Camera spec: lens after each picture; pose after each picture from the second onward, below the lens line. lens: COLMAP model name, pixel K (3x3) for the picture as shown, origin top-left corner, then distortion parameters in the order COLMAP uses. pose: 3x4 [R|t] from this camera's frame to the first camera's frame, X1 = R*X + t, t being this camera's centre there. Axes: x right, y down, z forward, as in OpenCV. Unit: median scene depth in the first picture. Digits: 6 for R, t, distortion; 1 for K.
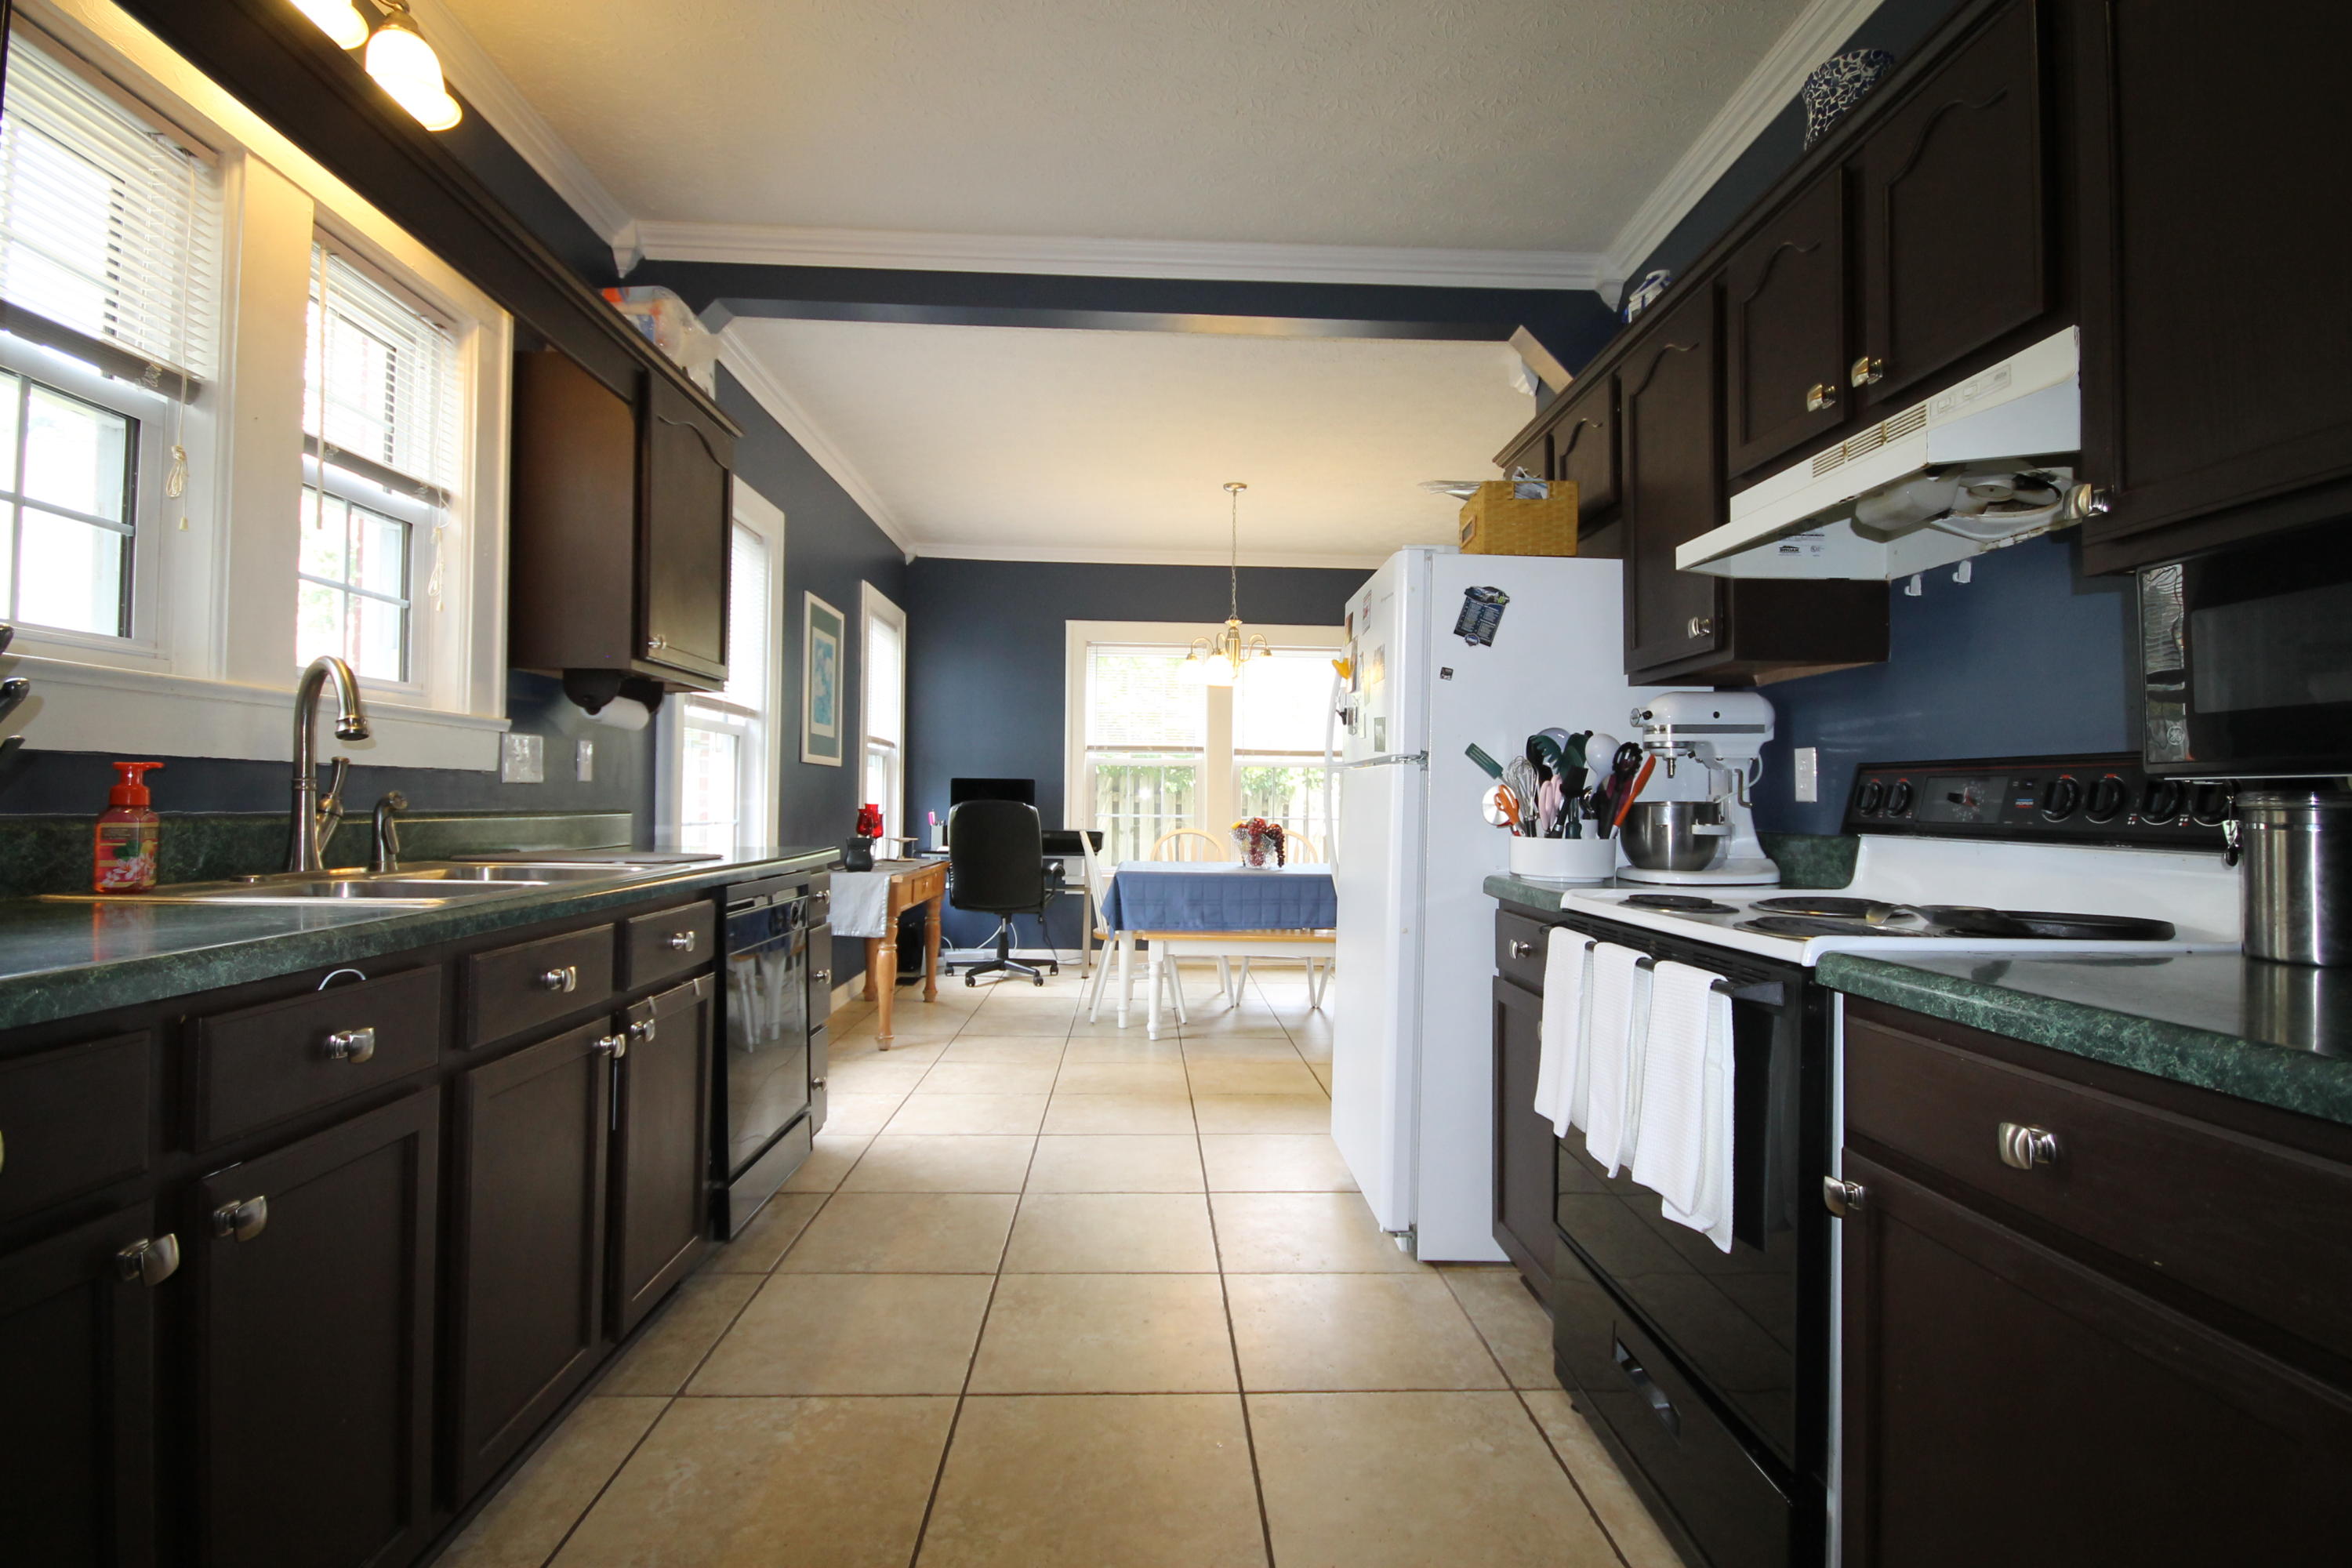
lens RADIAL K [[1104.7, 0, 1190.4], [0, 1104.7, 779.8], [0, 0, 1]] dist [-0.002754, -0.000171]
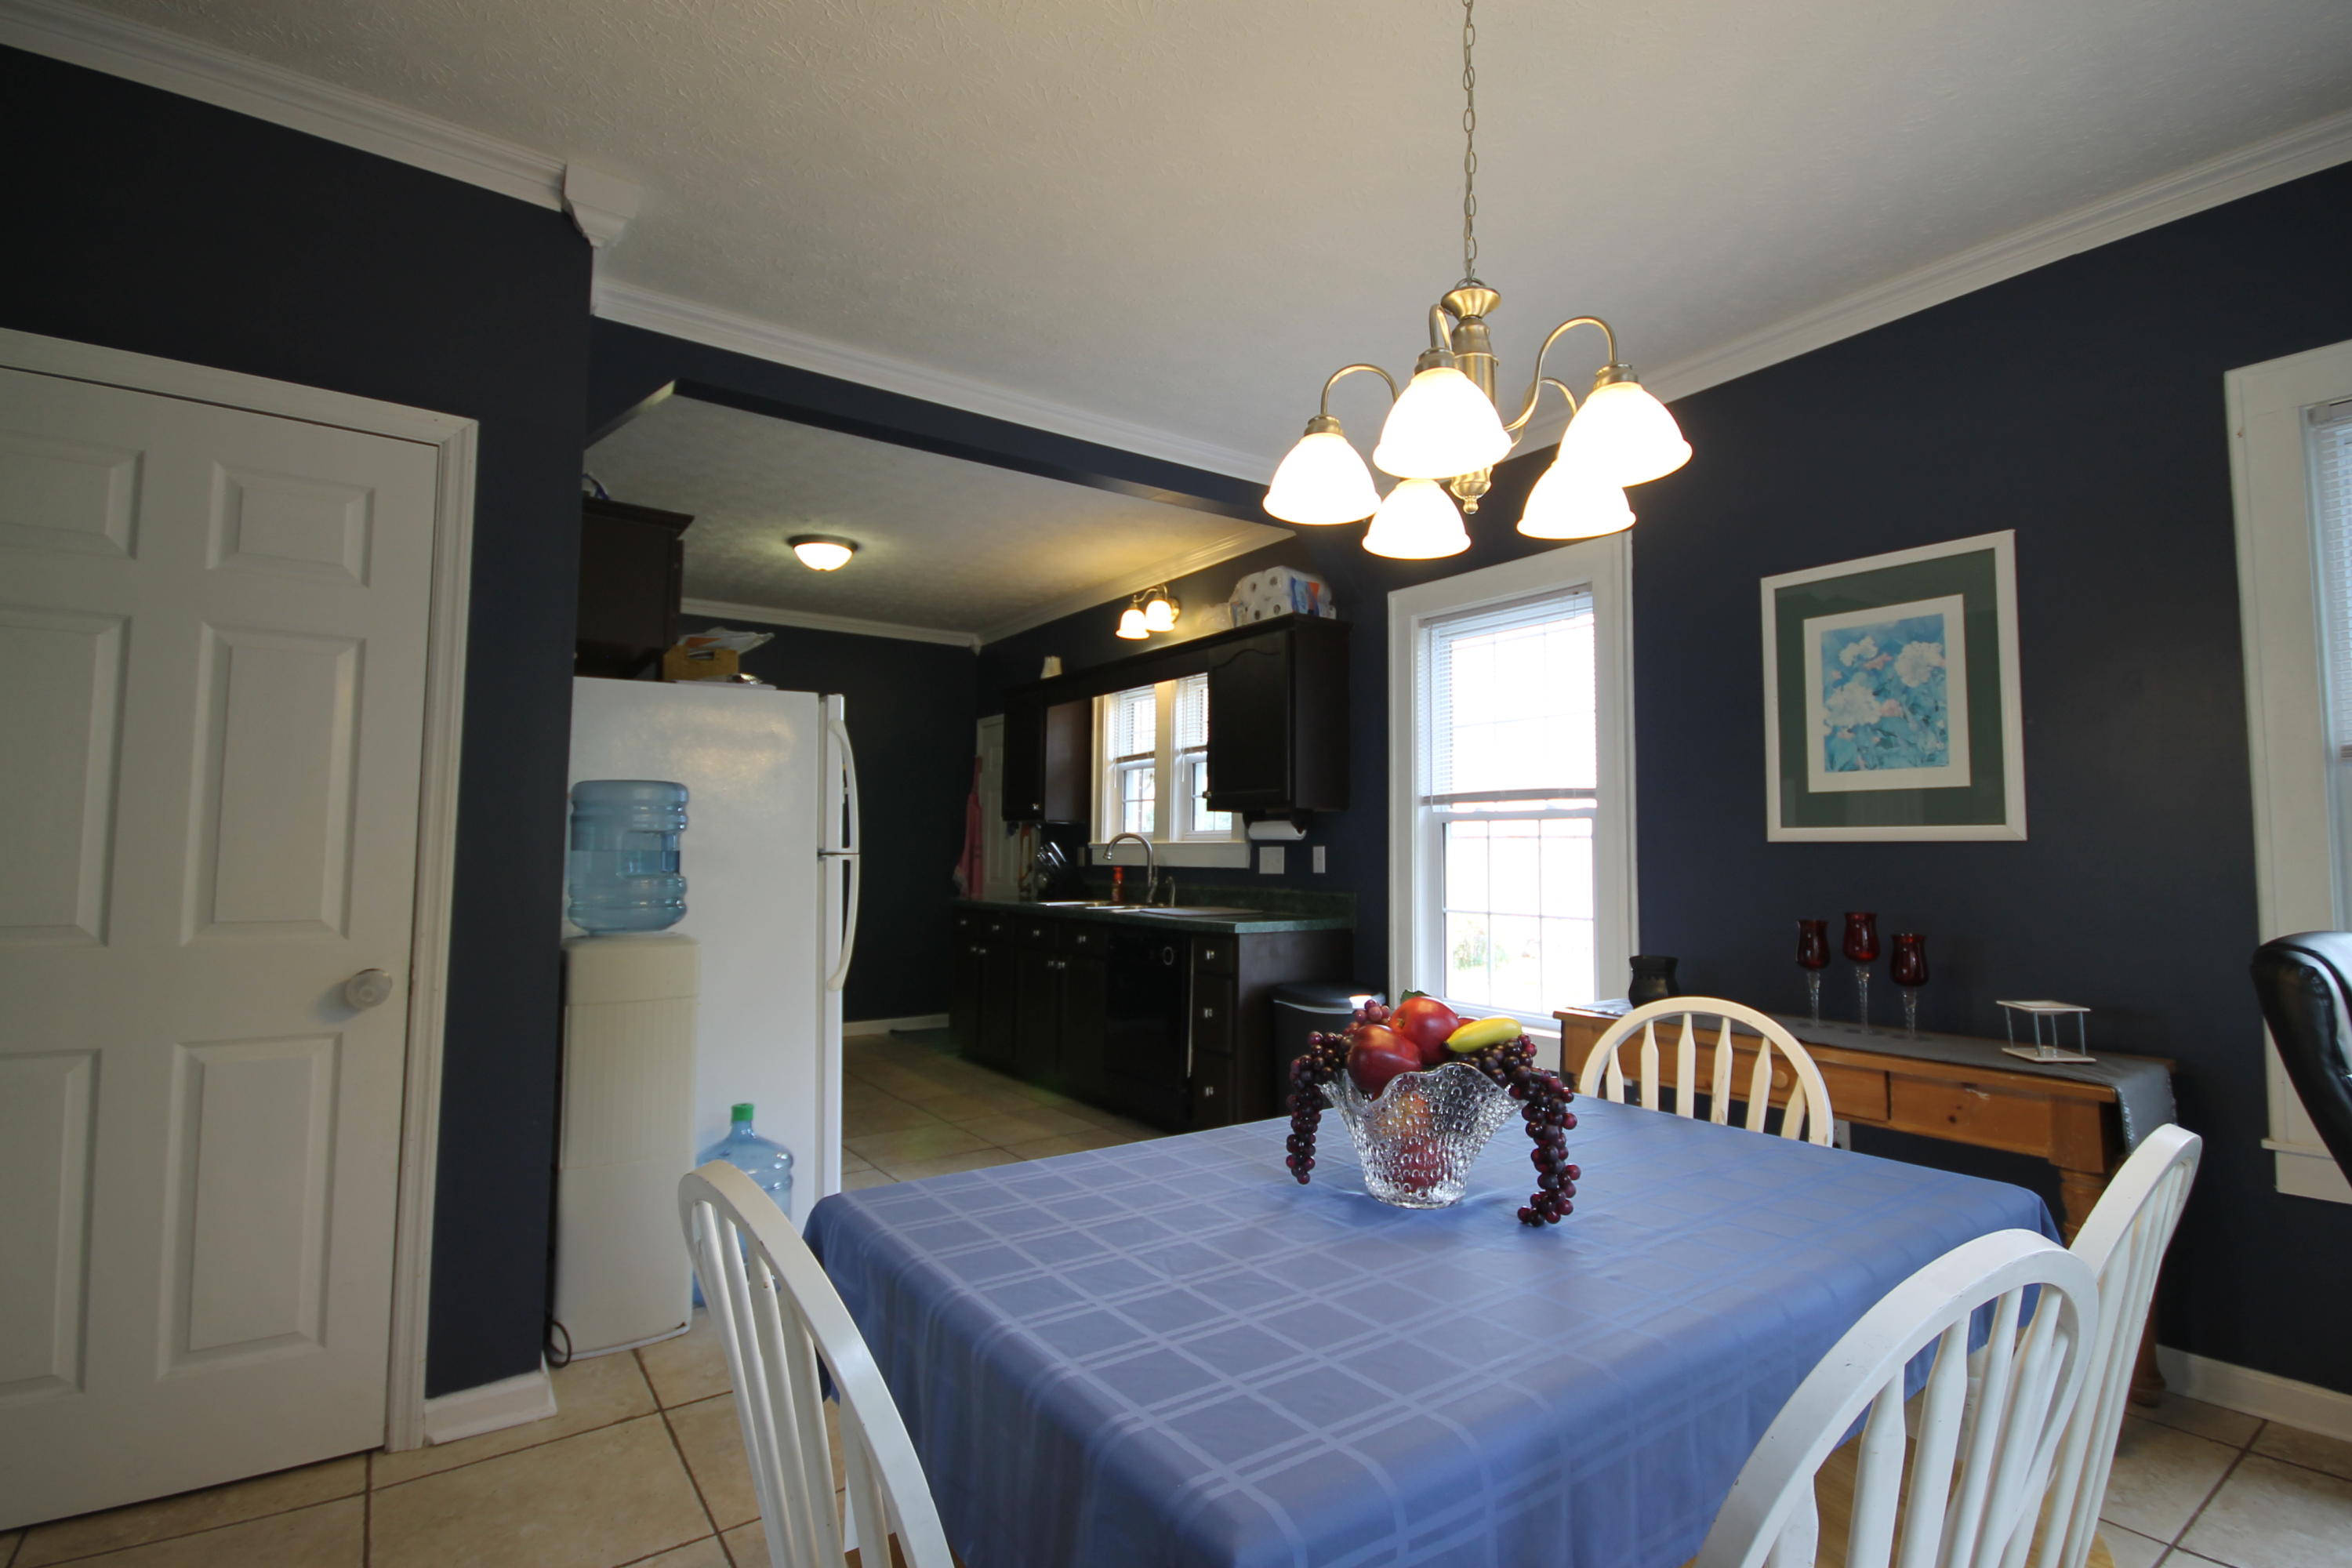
lens RADIAL K [[1101.2, 0, 1186.4], [0, 1101.2, 784.3], [0, 0, 1]] dist [-0.003348, -0.000817]
pose [[-0.838192, -0.050683, -0.543015, 0.555040], [-0.004231, 0.996247, -0.086455, 0.014445], [0.545359, -0.070169, -0.835261, 2.619696]]
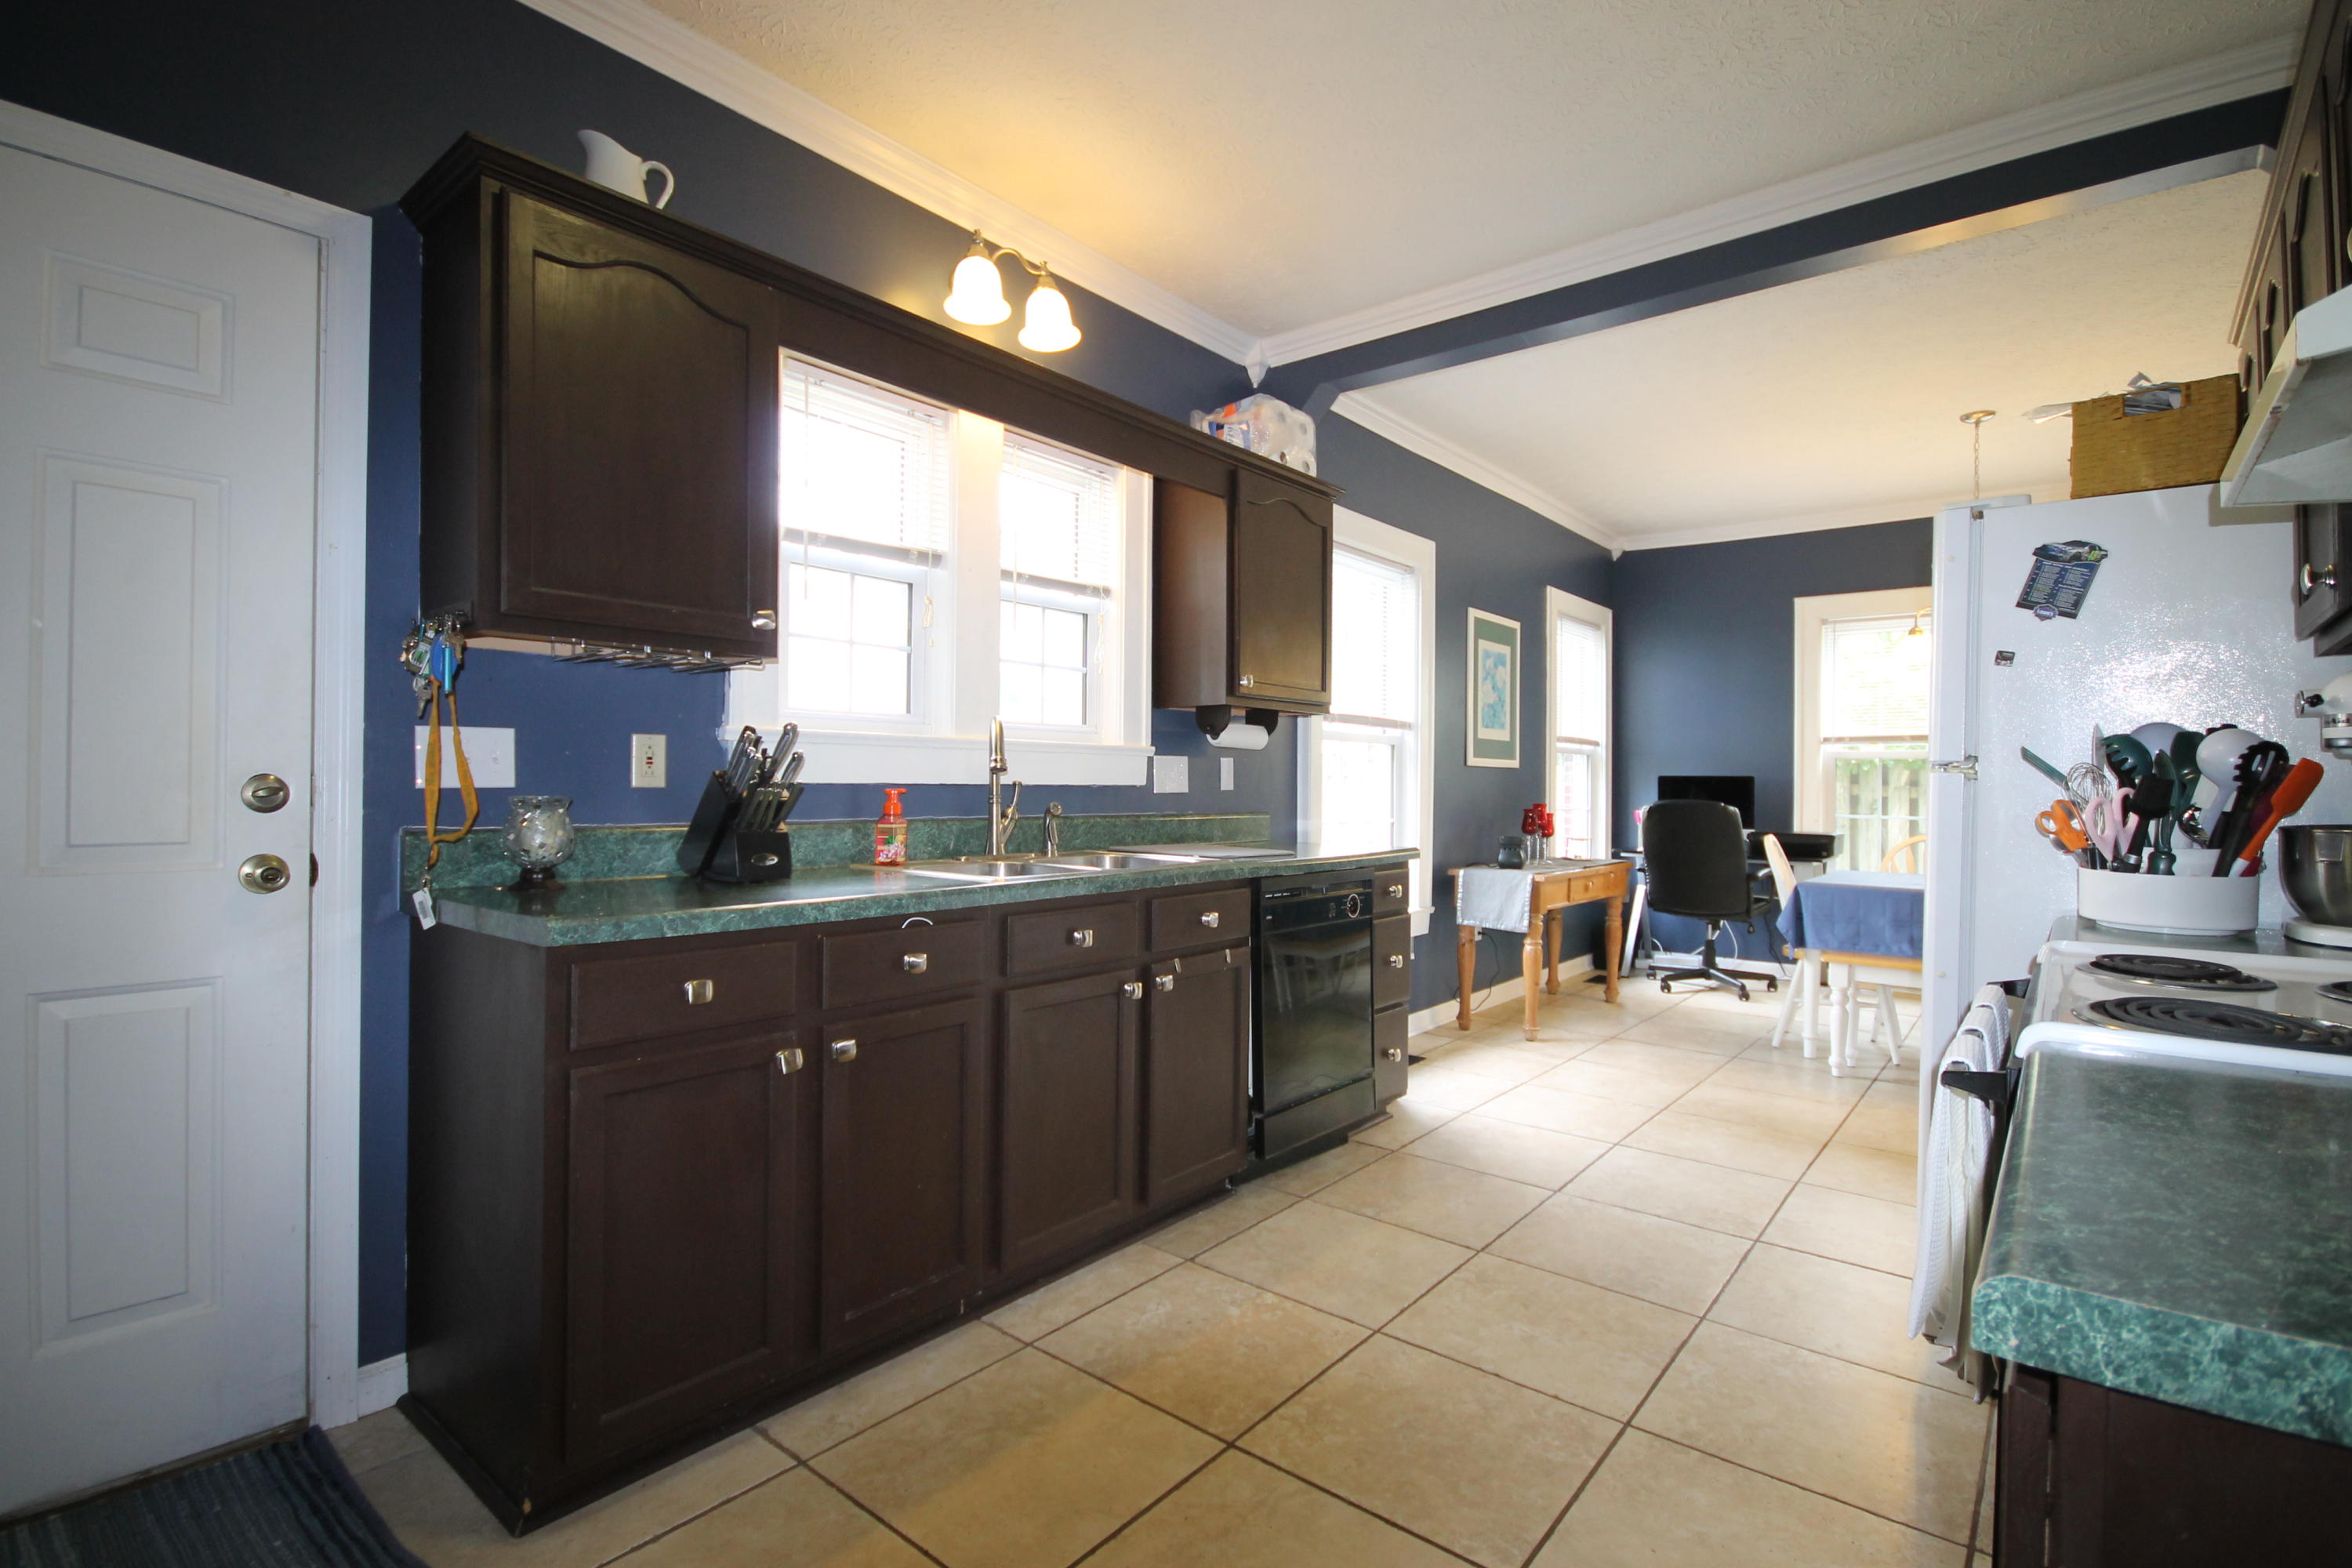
lens RADIAL K [[1101.2, 0, 1186.4], [0, 1101.2, 784.3], [0, 0, 1]] dist [-0.003348, -0.000817]
pose [[0.745192, -0.003942, -0.666838, 0.319601], [0.012395, 0.999892, 0.007942, -0.018997], [0.666735, -0.014184, 0.745160, 0.015301]]
